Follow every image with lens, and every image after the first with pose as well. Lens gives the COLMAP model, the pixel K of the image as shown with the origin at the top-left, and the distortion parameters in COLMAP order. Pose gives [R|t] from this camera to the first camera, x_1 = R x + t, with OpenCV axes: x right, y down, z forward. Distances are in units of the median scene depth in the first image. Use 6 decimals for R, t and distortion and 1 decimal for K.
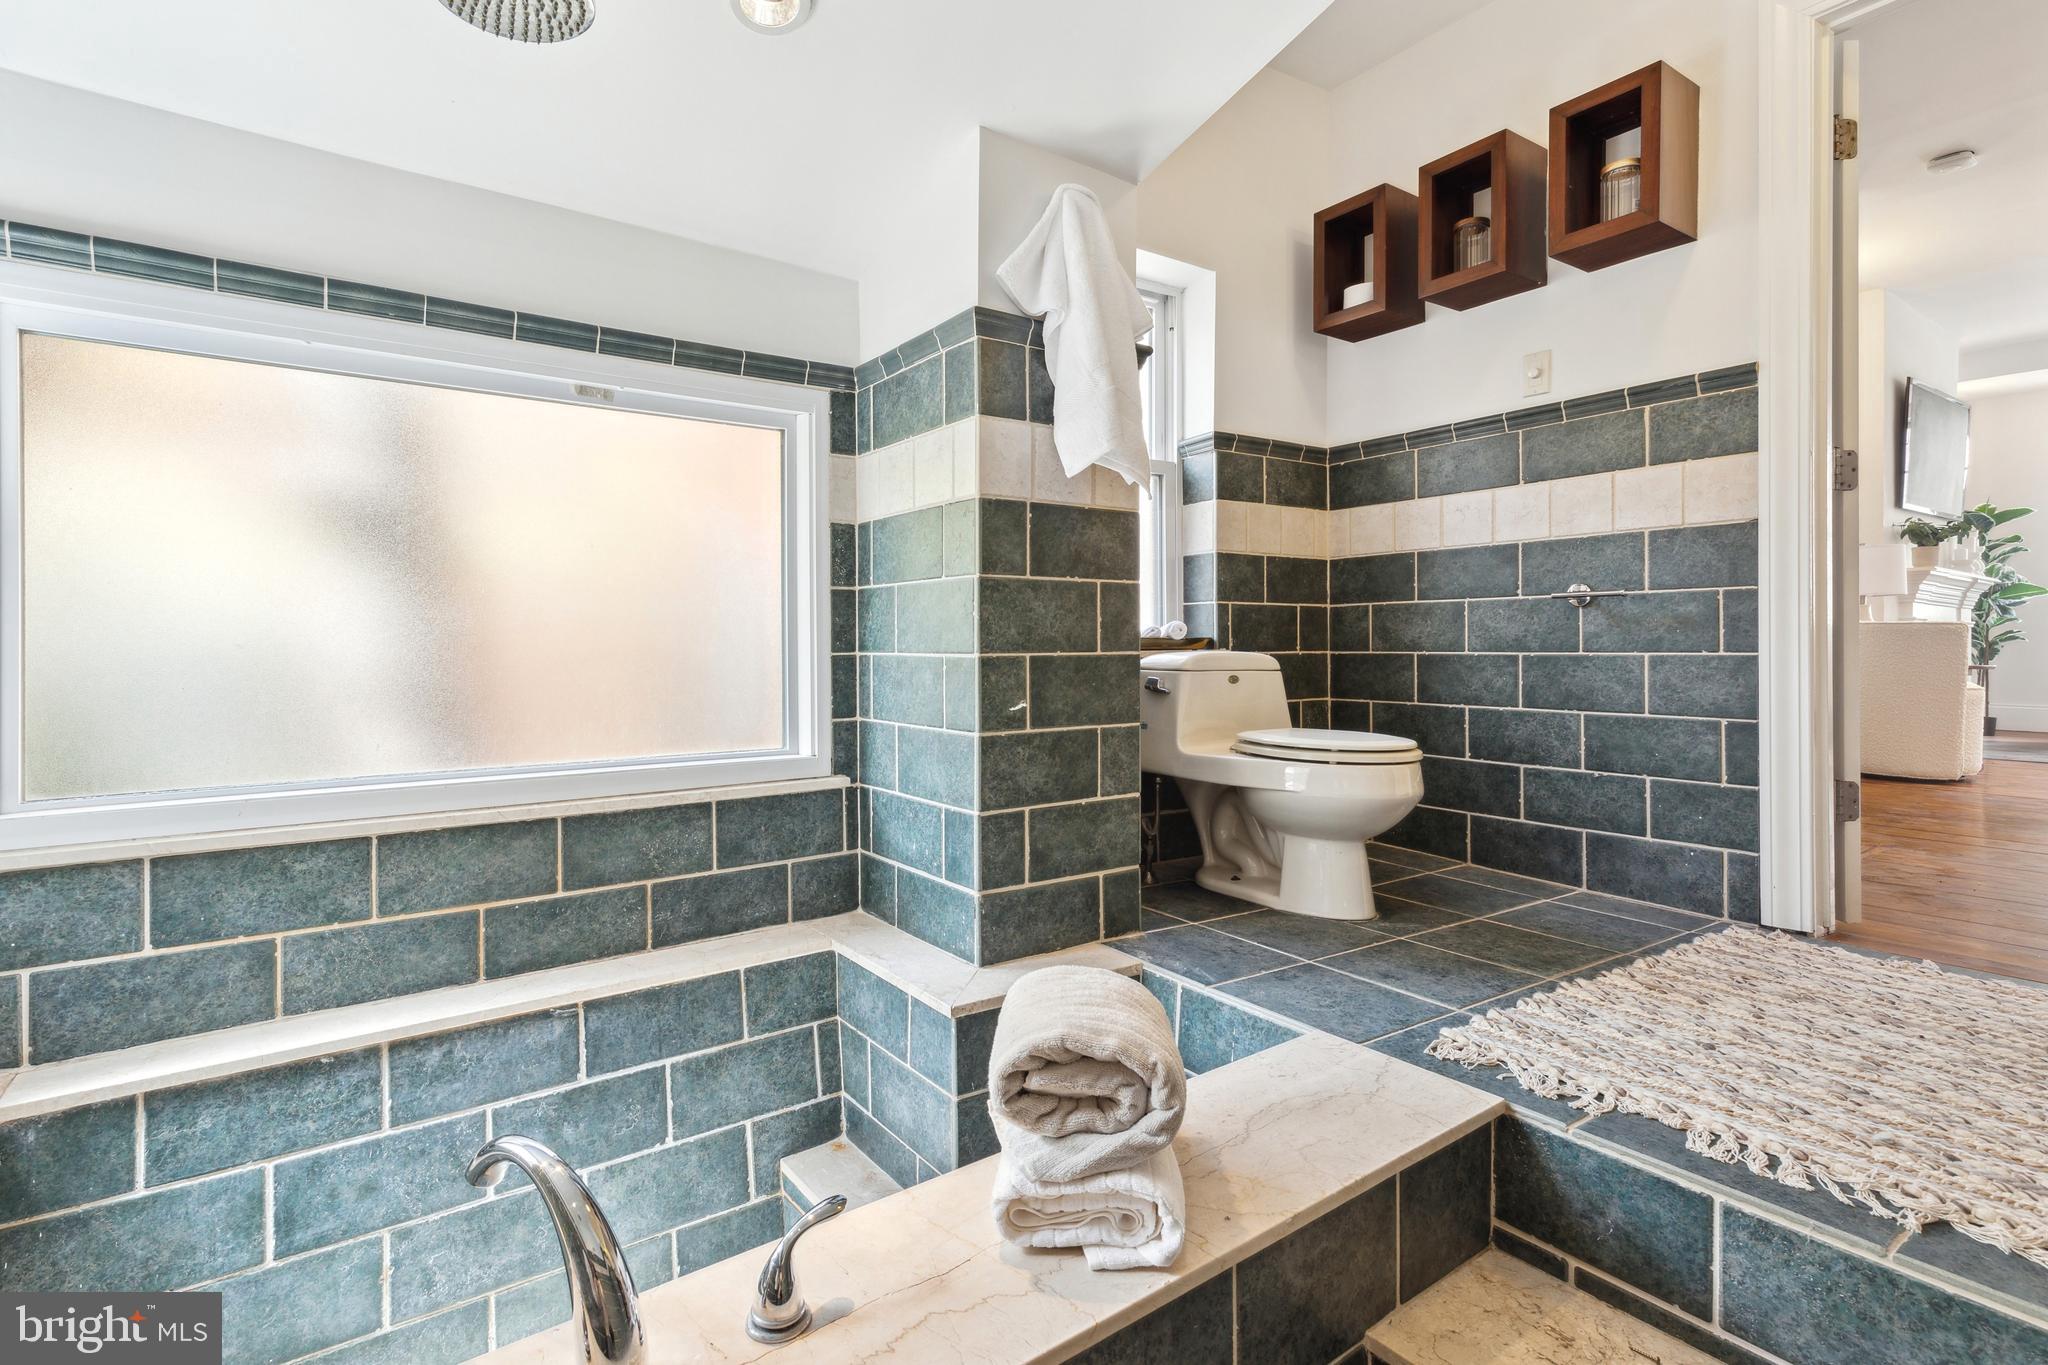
lens RADIAL K [[964.6, 0, 977.2], [0, 964.6, 646.3], [0, 0, 1]] dist [-0.001906, -0.000594]
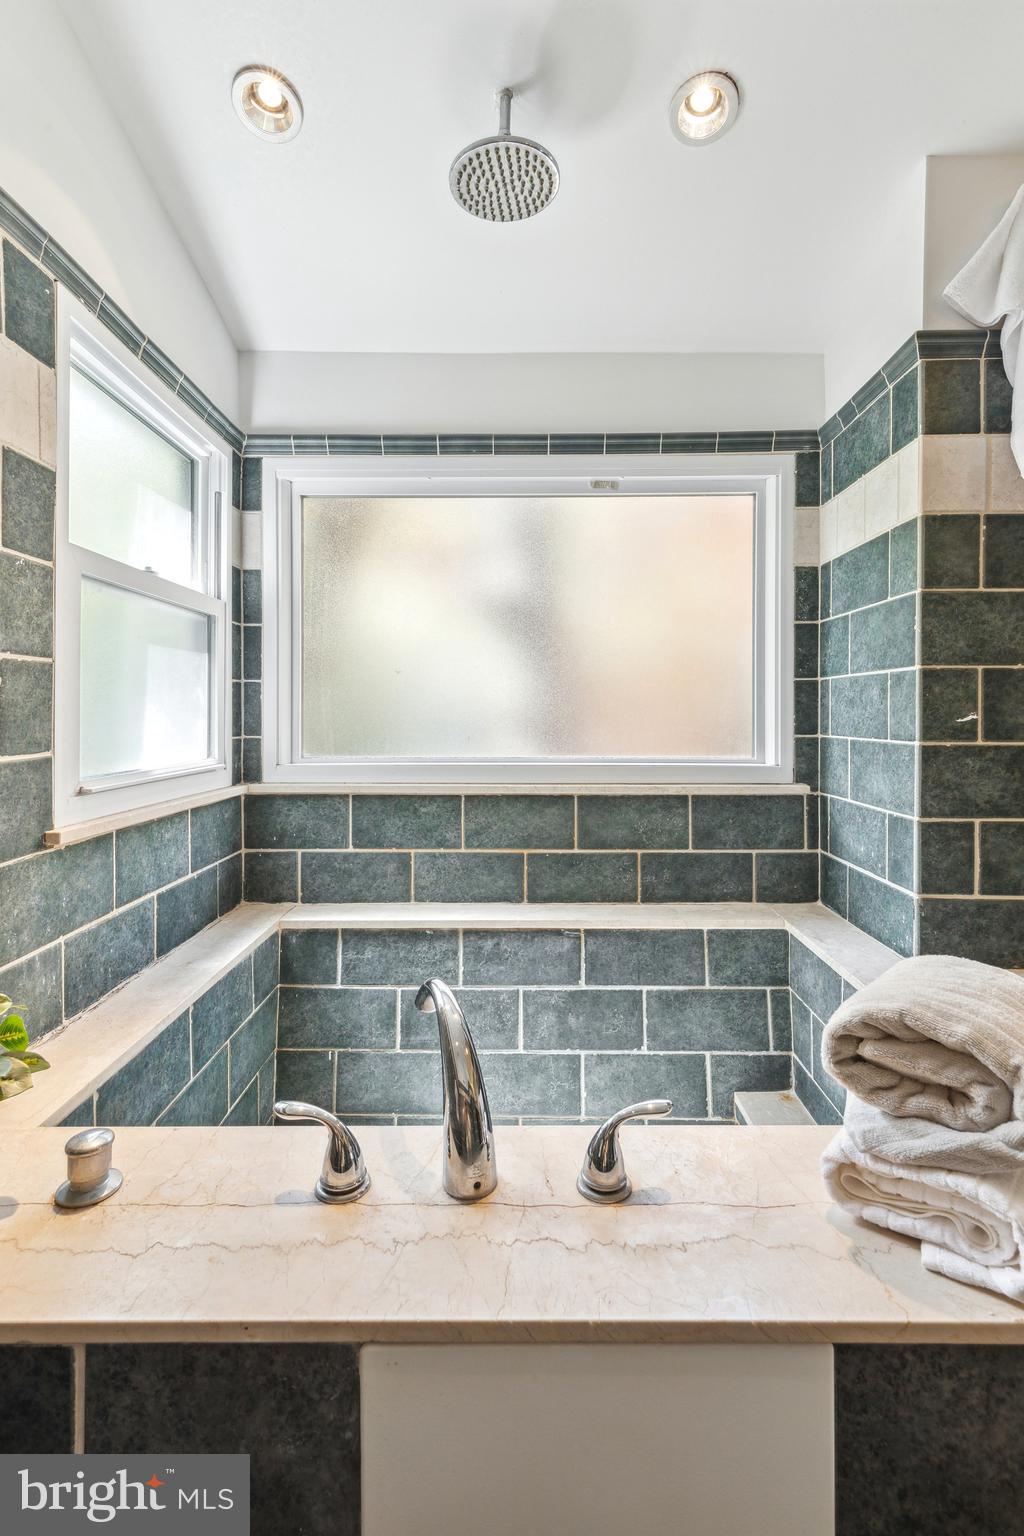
lens RADIAL K [[723.5, 0, 508.9], [0, 723.5, 717.1], [0, 0, 1]] dist [-0.001906, -0.000594]
pose [[0.809856, 0.010295, -0.586539, 0.099757], [-0.007336, 0.999946, 0.007421, 0.060290], [0.586583, -0.001707, 0.809887, 0.105782]]
